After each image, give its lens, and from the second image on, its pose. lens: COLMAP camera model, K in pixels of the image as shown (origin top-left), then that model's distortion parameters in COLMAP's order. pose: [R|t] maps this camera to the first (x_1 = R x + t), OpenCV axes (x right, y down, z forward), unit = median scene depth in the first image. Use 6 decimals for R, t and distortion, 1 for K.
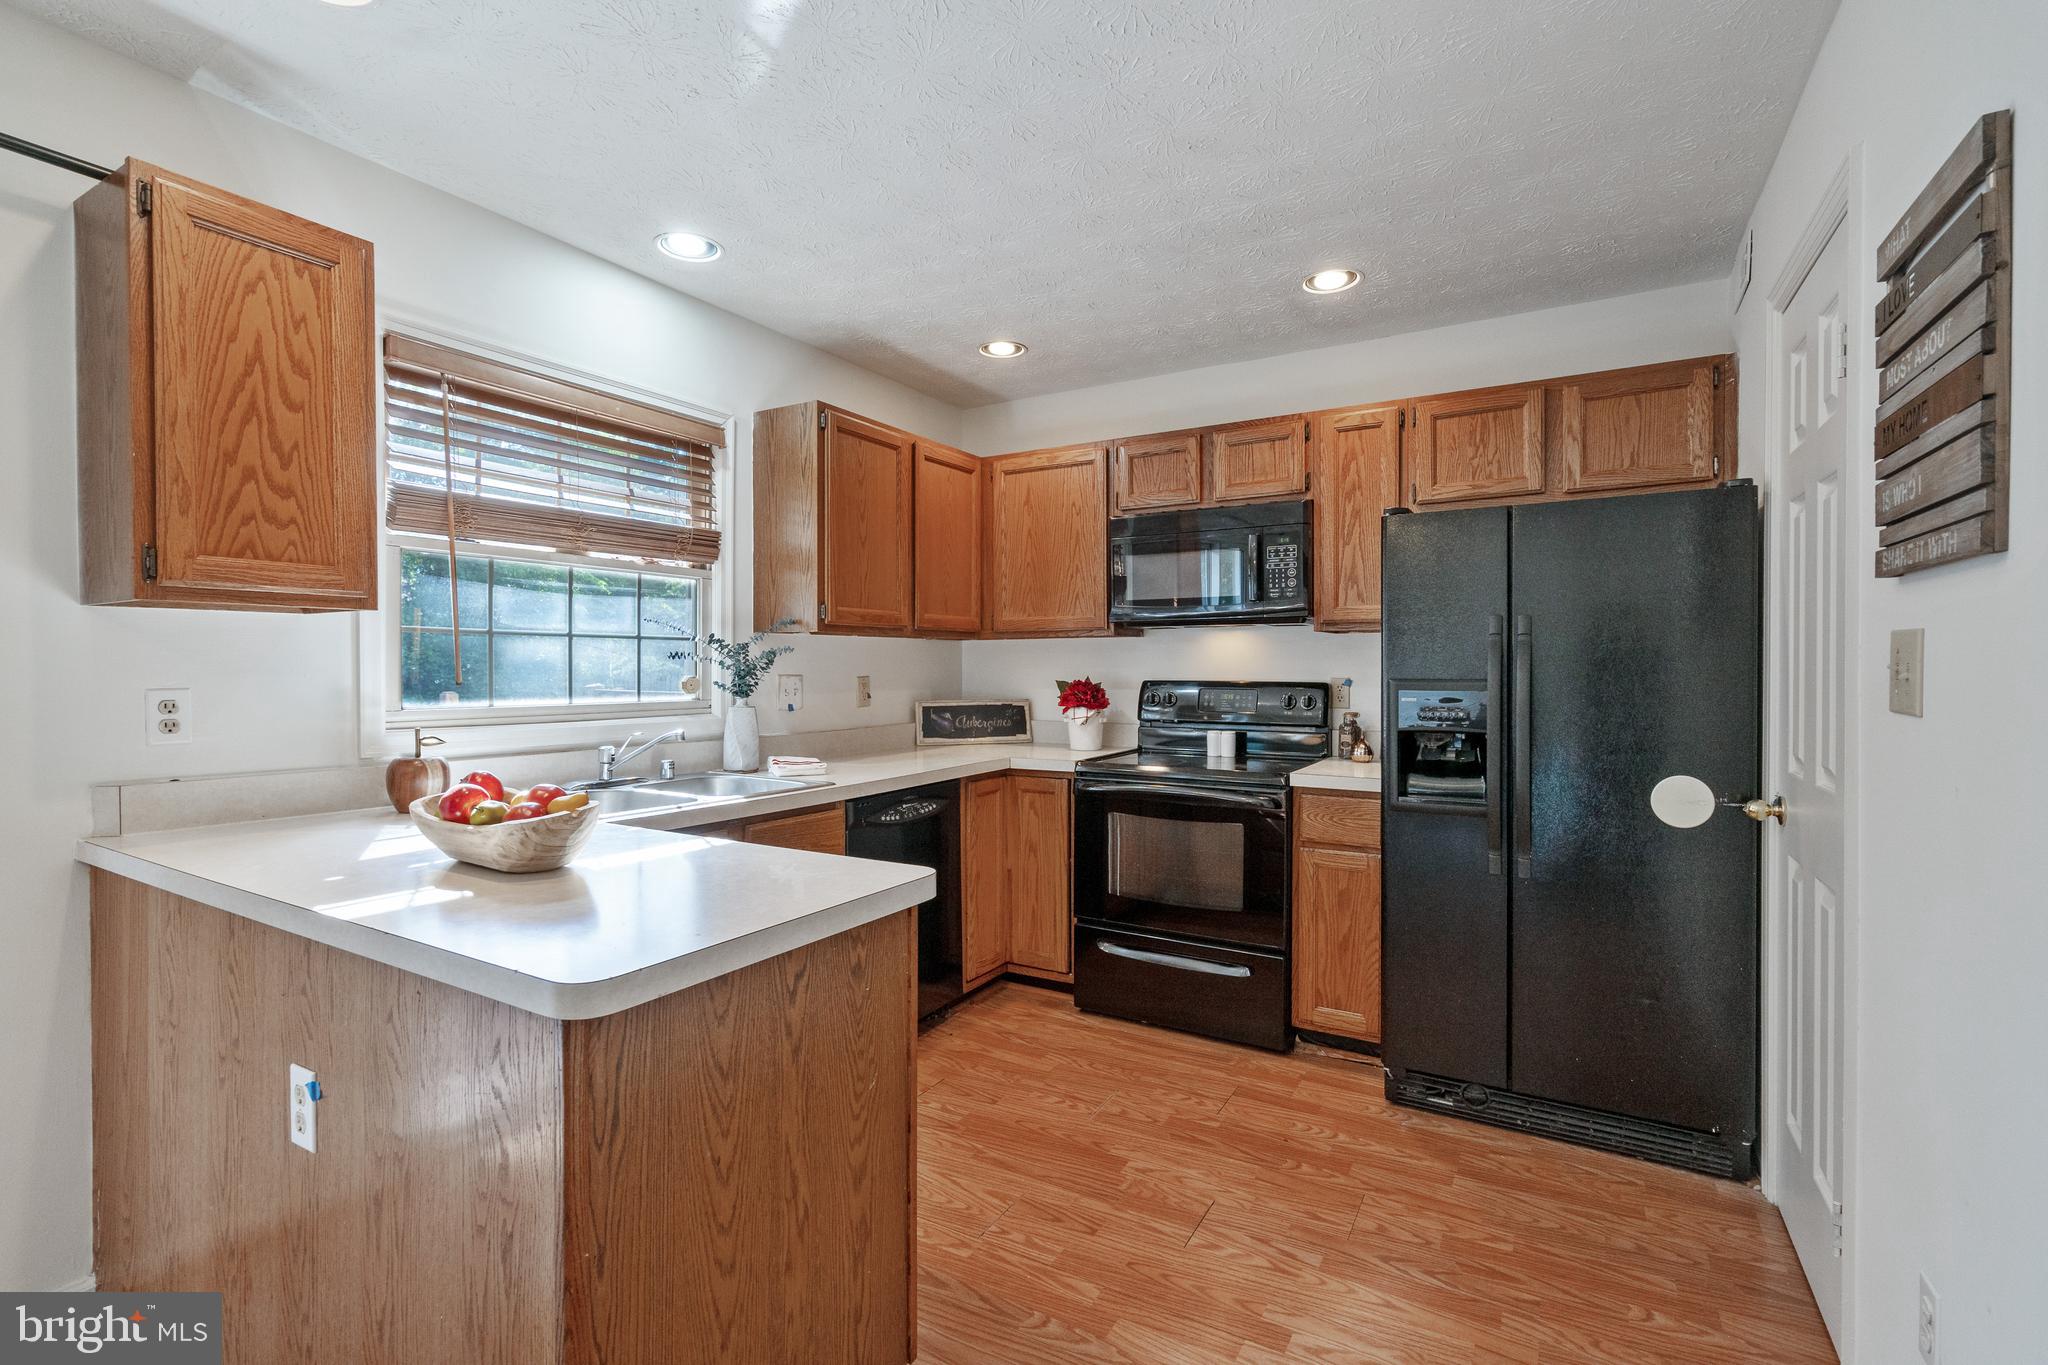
lens RADIAL K [[939.0, 0, 1031.0], [0, 939.0, 677.3], [0, 0, 1]] dist [0.000034, 0.001155]
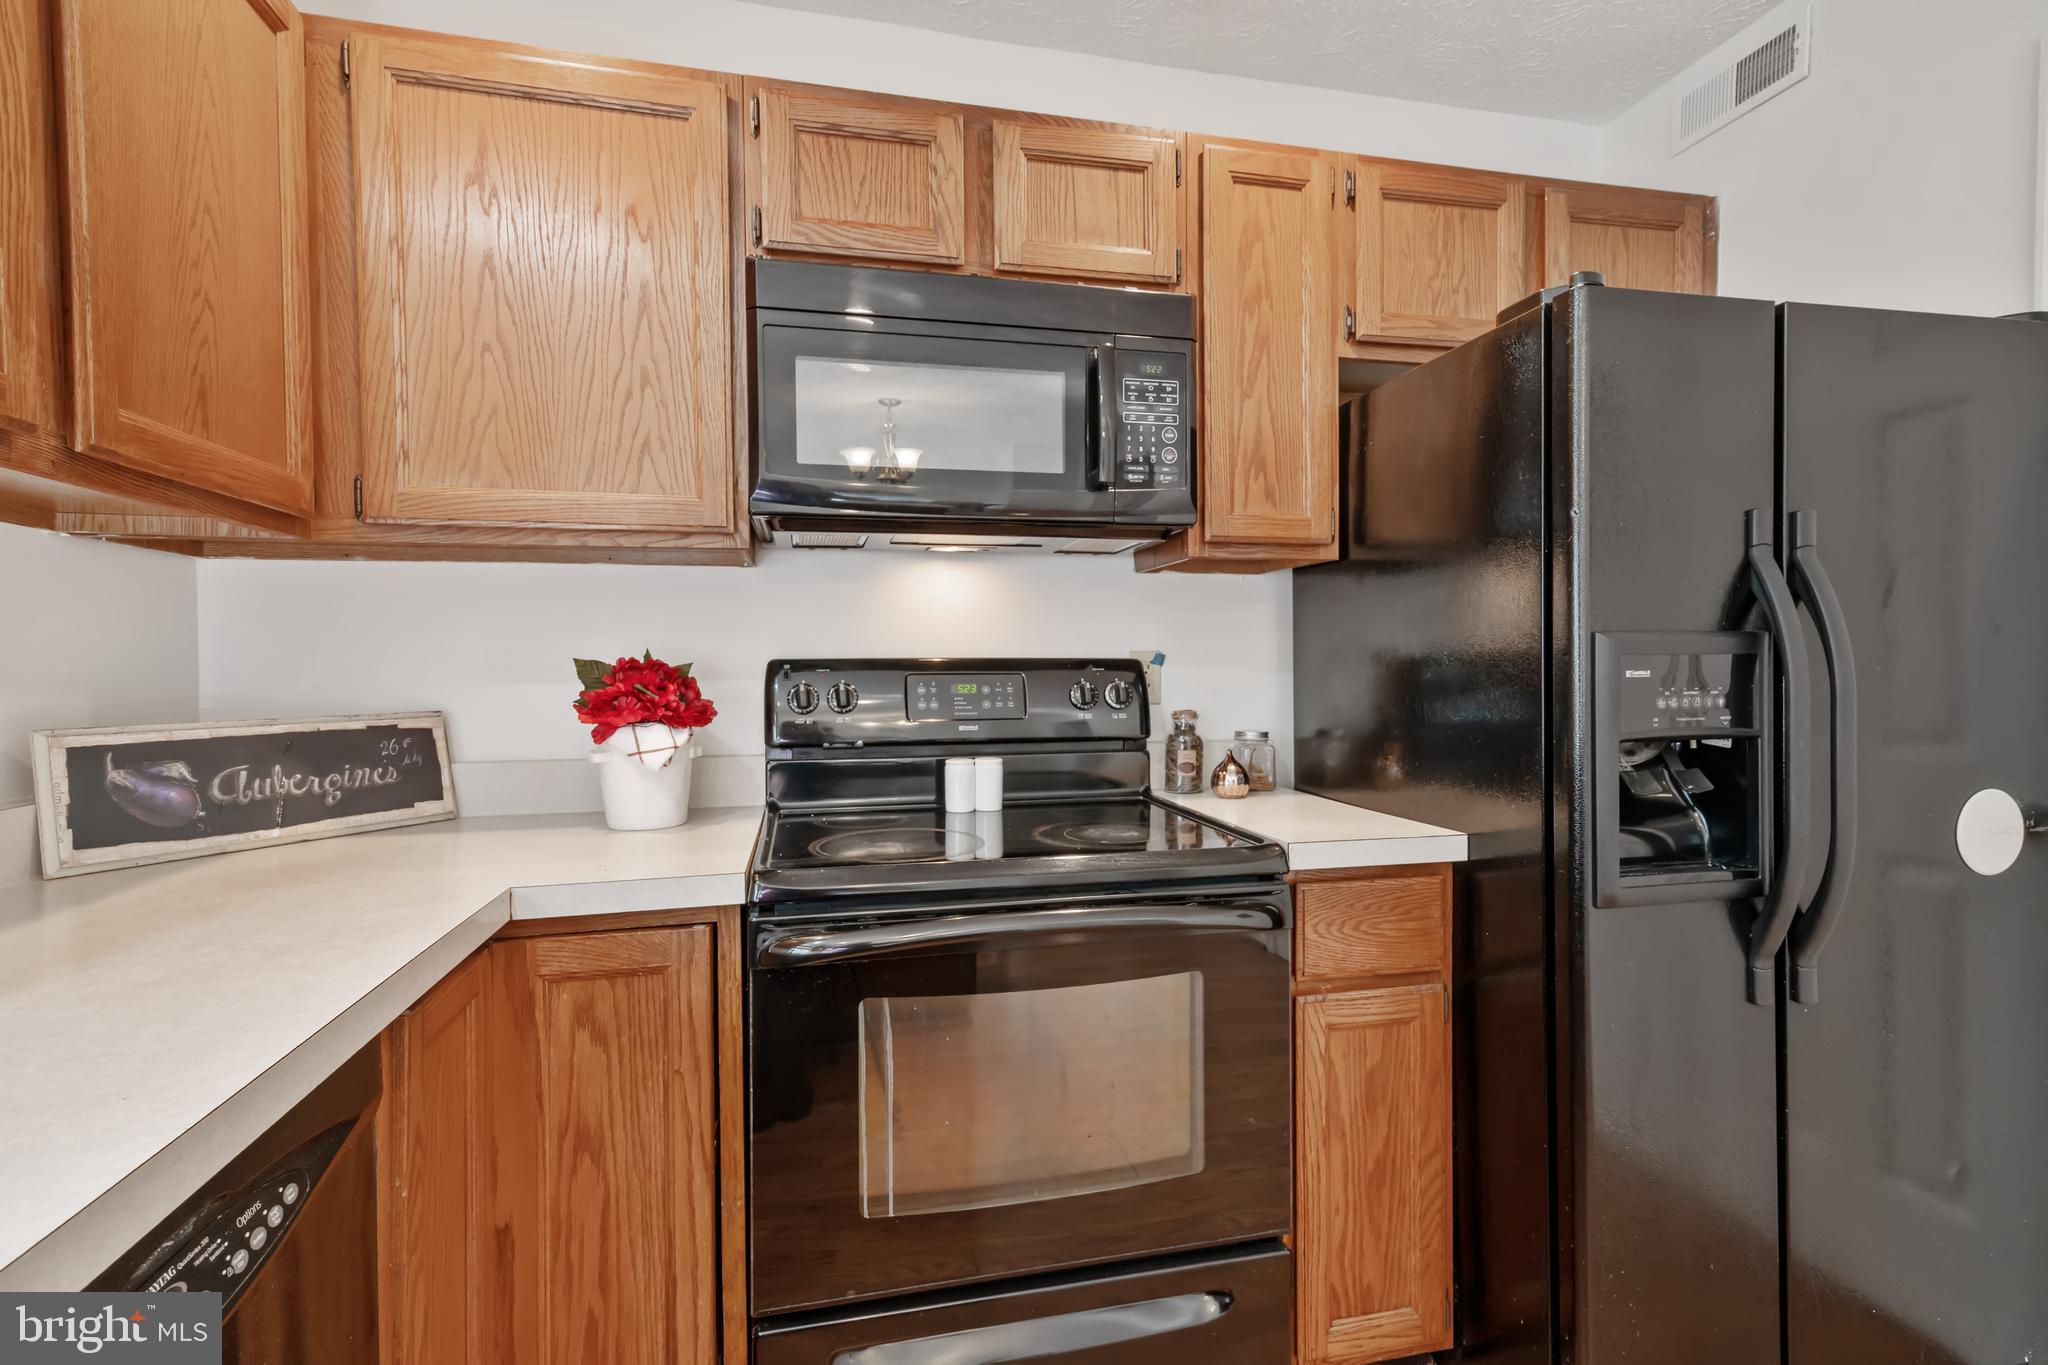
lens RADIAL K [[939.0, 0, 1035.9], [0, 939.0, 678.5], [0, 0, 1]] dist [0.000034, 0.001155]
pose [[0.722563, -0.014060, 0.691162, -0.133177], [0.015620, 0.999870, 0.004011, 0.016667], [-0.691128, 0.007897, 0.722689, 0.748715]]
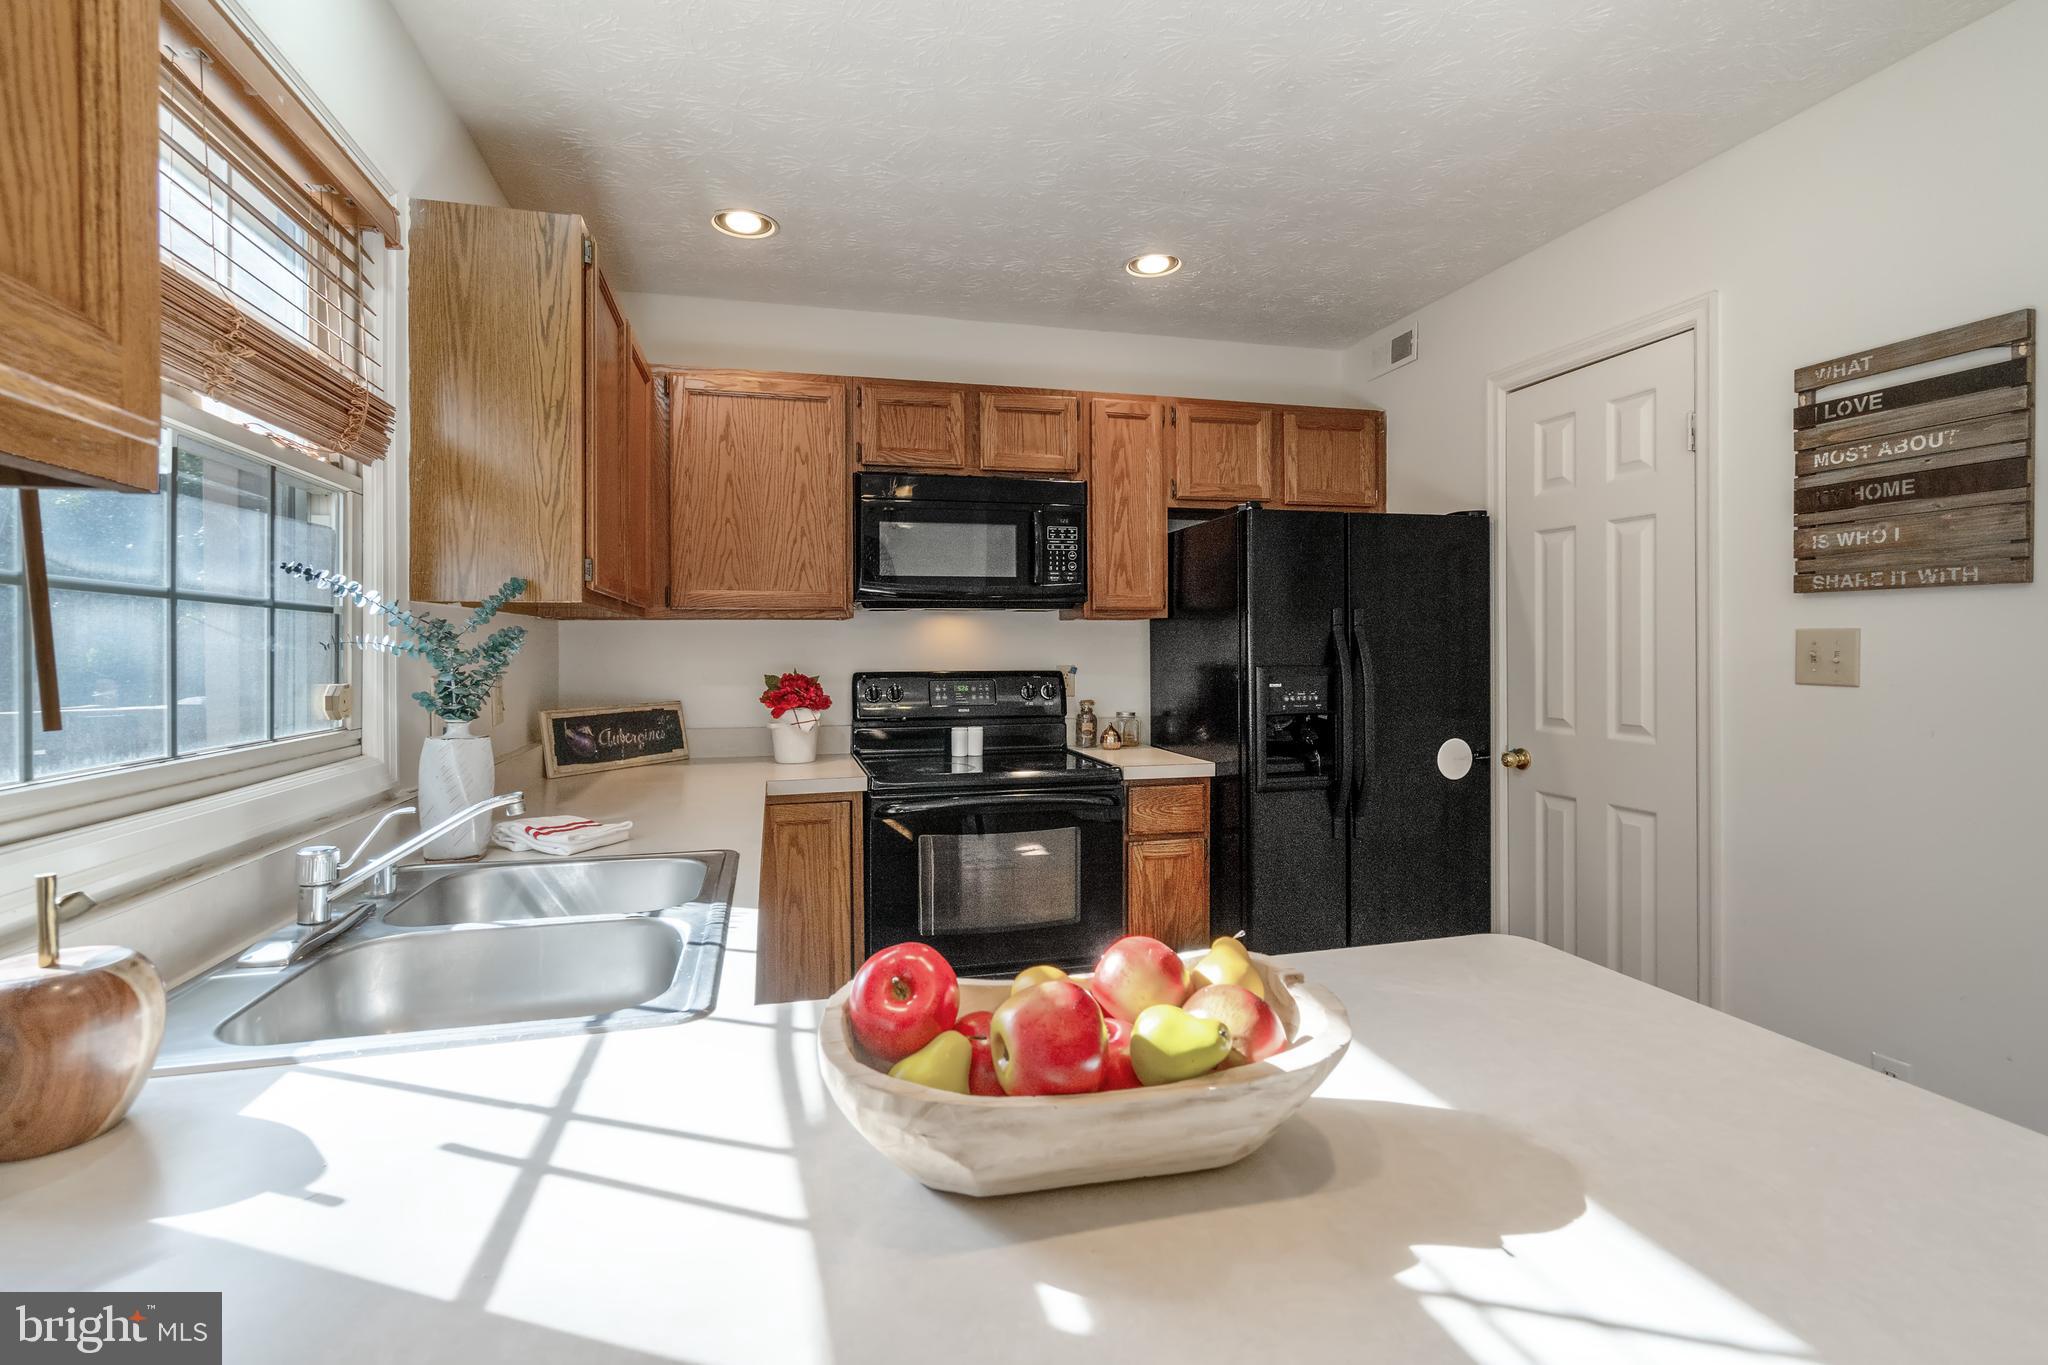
lens RADIAL K [[939.0, 0, 1028.8], [0, 939.0, 648.5], [0, 0, 1]] dist [0.000034, 0.001155]
pose [[0.704662, -0.003304, 0.709536, -0.467001], [0.013753, 0.999865, -0.009002, -0.010307], [-0.709410, 0.016102, 0.704612, 0.393830]]
